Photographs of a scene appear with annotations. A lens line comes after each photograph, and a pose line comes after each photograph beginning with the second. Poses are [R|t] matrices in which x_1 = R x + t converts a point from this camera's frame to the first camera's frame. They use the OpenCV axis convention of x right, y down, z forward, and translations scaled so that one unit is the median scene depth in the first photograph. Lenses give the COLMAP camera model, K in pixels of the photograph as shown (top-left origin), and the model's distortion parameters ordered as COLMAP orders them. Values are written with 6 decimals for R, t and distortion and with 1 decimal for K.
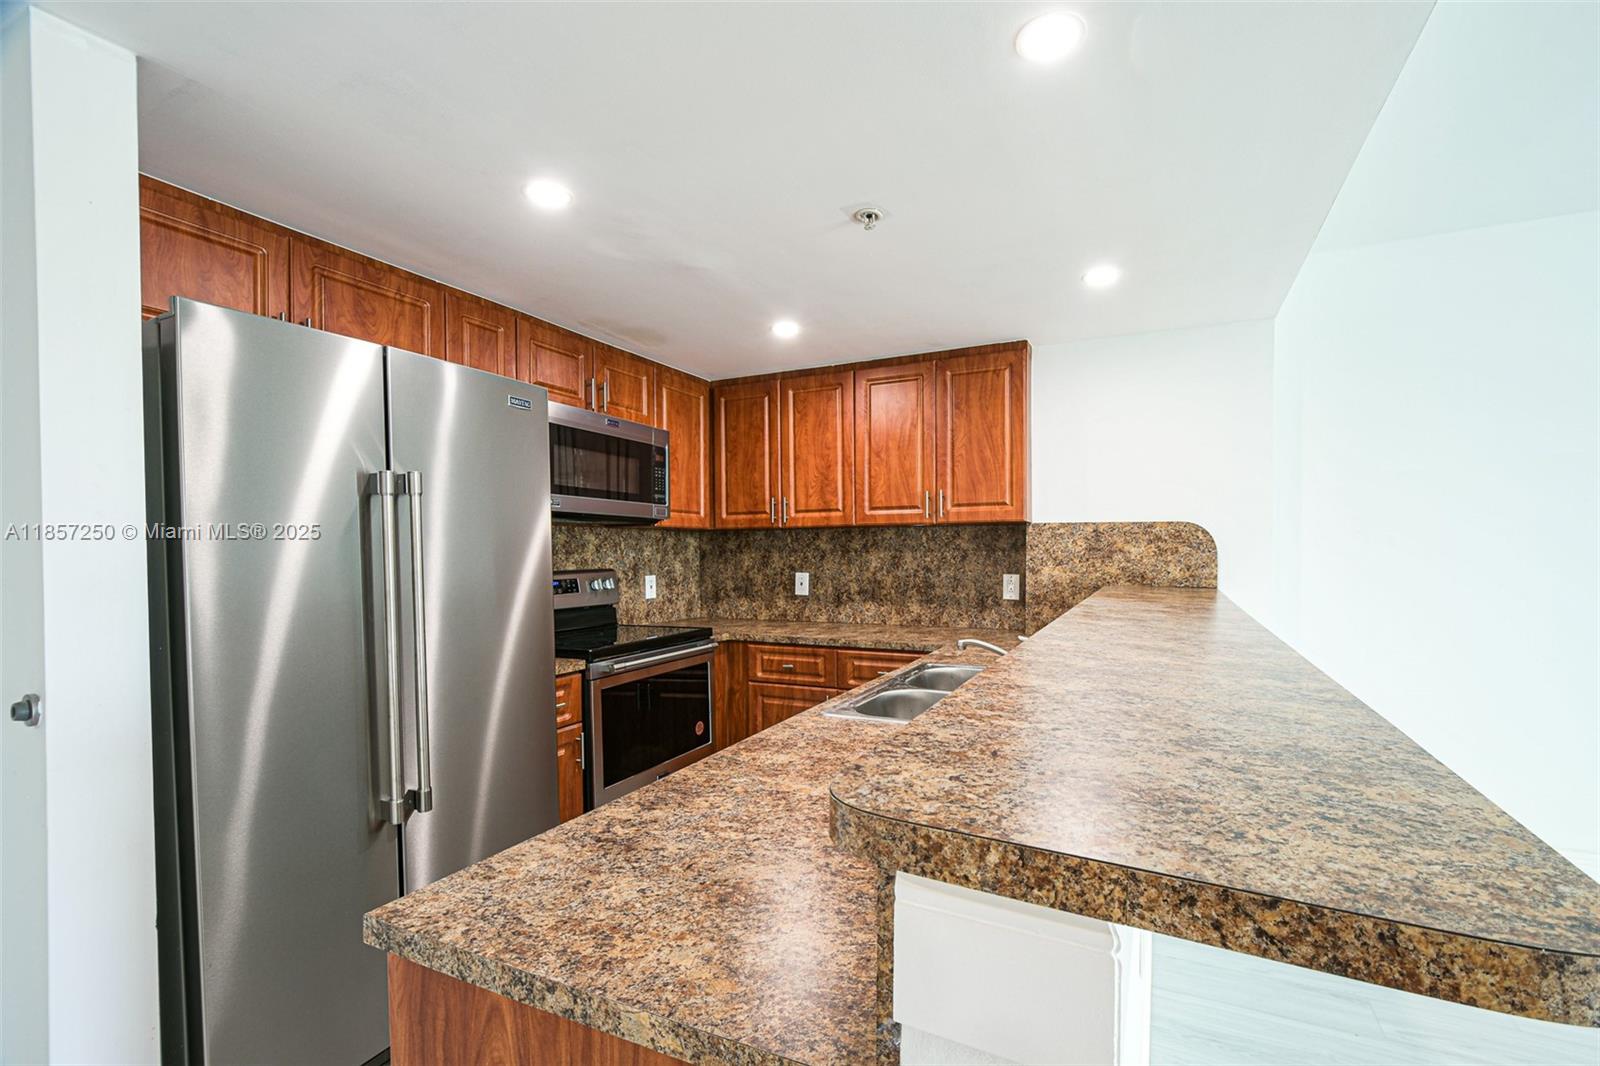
lens RADIAL K [[697.6, 0, 840.8], [0, 697.6, 560.7], [0, 0, 1]] dist [0.001125, -0.000812]
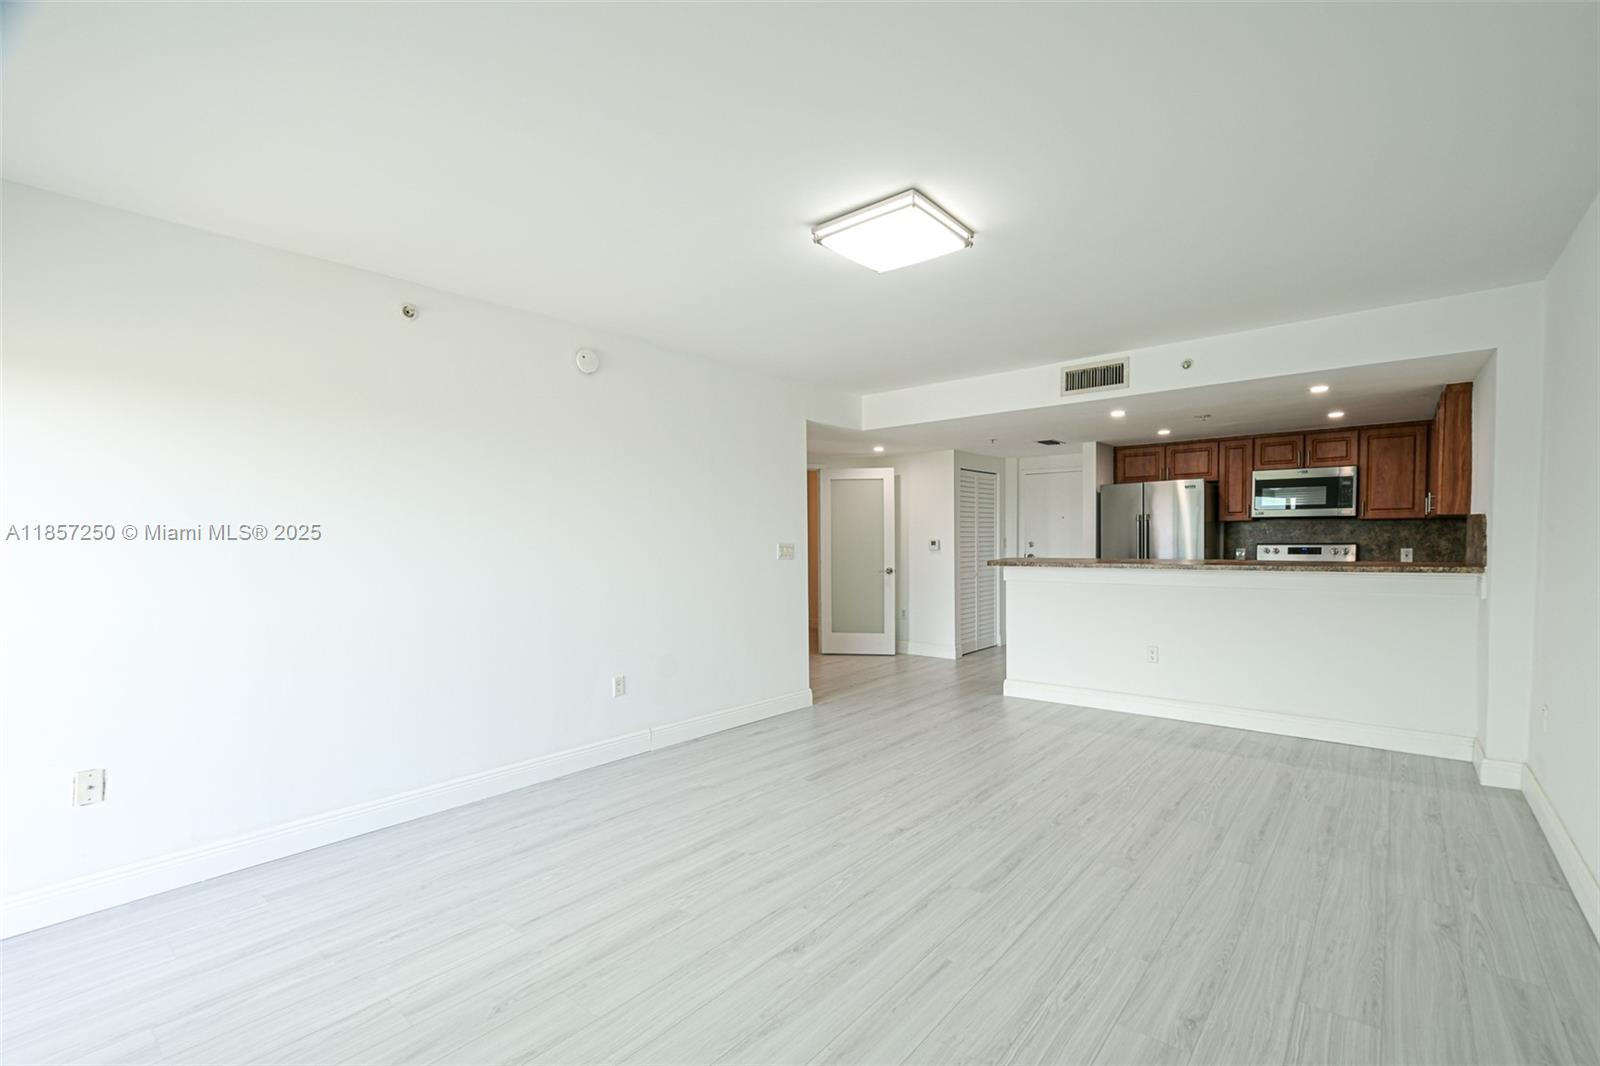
lens RADIAL K [[697.6, 0, 840.8], [0, 697.6, 560.7], [0, 0, 1]] dist [0.001125, -0.000812]
pose [[-0.230666, 0.048501, -0.971824, 1.701005], [-0.003278, 0.998713, 0.050621, -0.029198], [0.973028, 0.014862, -0.230210, 0.125467]]
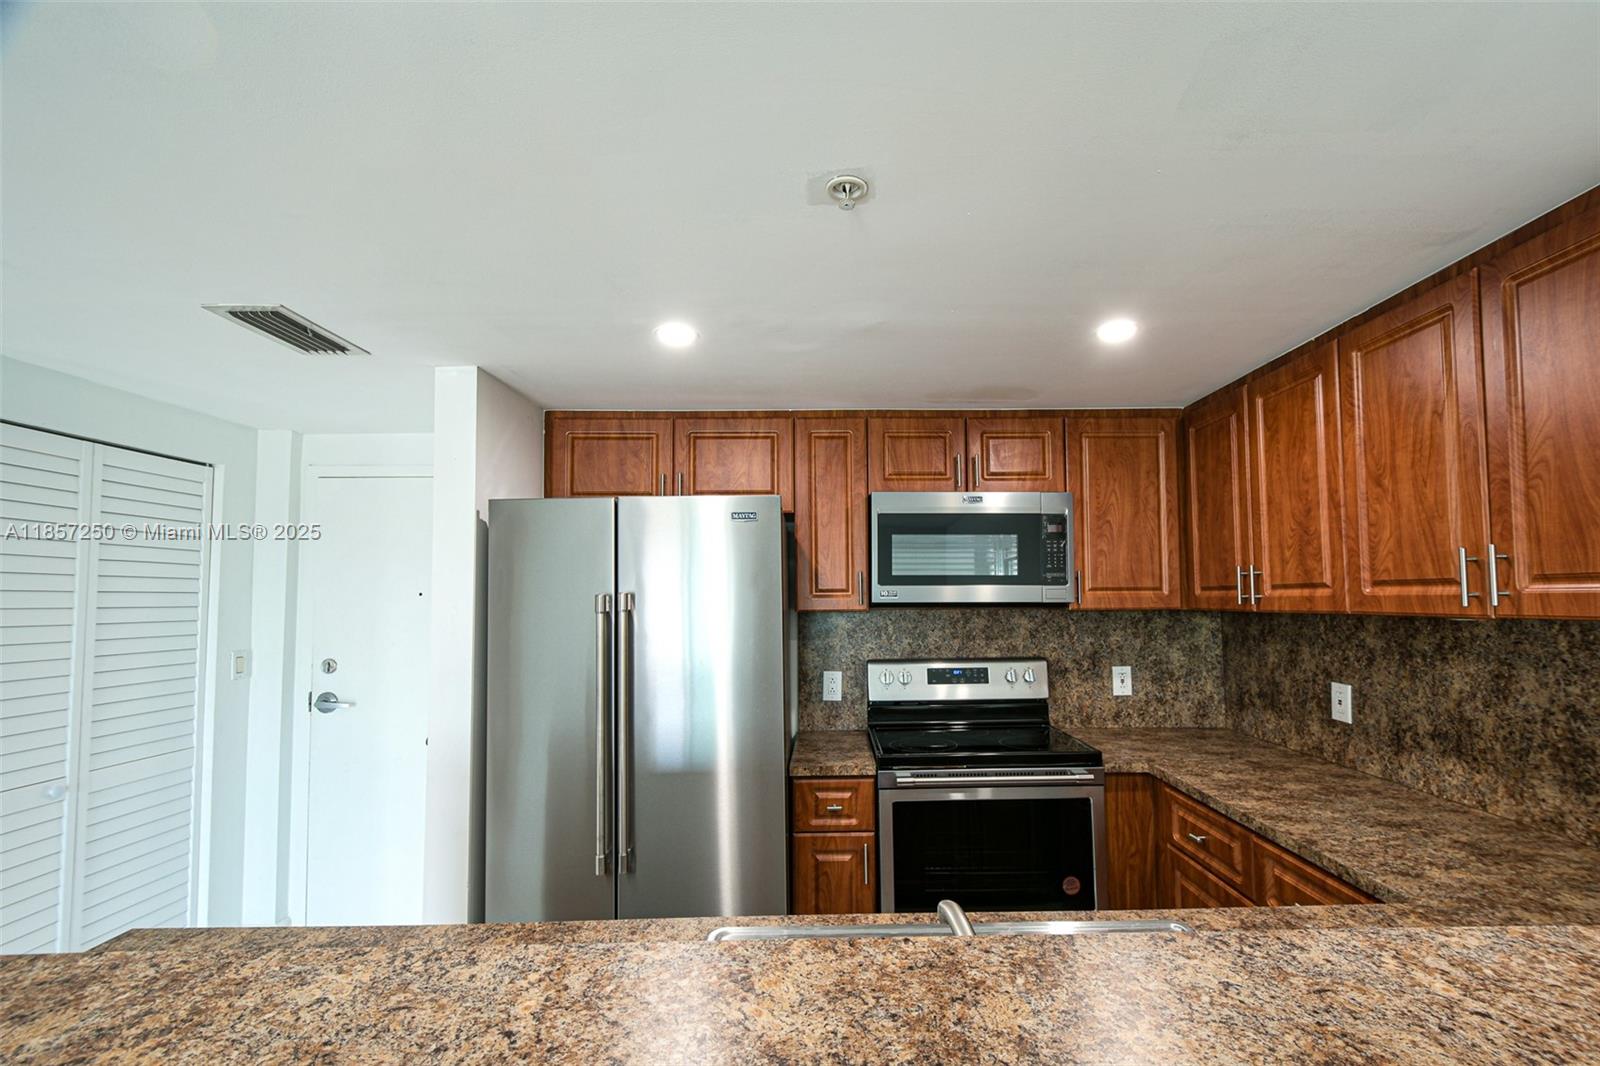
lens RADIAL K [[697.6, 0, 840.8], [0, 697.6, 560.7], [0, 0, 1]] dist [0.001125, -0.000812]
pose [[0.432937, -0.044765, -0.900312, 0.338842], [-0.008408, 0.998522, -0.053692, -0.058678], [0.901385, 0.030815, 0.431921, 0.394436]]
